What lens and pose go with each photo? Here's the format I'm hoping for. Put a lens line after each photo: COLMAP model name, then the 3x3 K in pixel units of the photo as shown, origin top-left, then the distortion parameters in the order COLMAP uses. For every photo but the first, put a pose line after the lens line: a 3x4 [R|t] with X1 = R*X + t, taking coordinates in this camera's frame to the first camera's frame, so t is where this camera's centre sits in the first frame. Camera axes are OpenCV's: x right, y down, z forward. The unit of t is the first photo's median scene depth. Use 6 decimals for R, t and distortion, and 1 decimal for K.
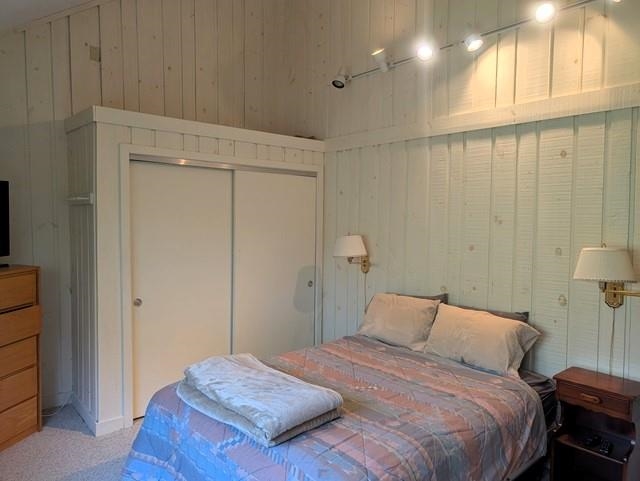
lens RADIAL K [[462.1, 0, 318.7], [0, 462.1, 241.1], [0, 0, 1]] dist [0.024803, -0.024373]
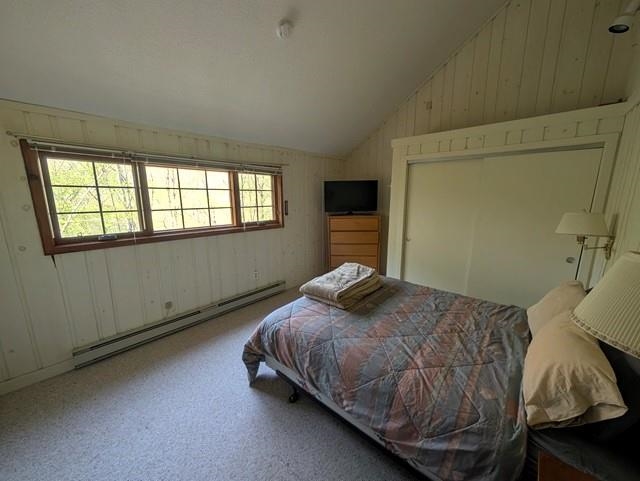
lens RADIAL K [[243.9, 0, 321.3], [0, 243.9, 241.4], [0, 0, 1]] dist [-0.000014, 0.000569]
pose [[0.115408, 0.173288, -0.978086, 0.749471], [-0.051288, 0.984392, 0.168353, -0.015506], [0.991993, 0.030734, 0.122494, 0.683174]]
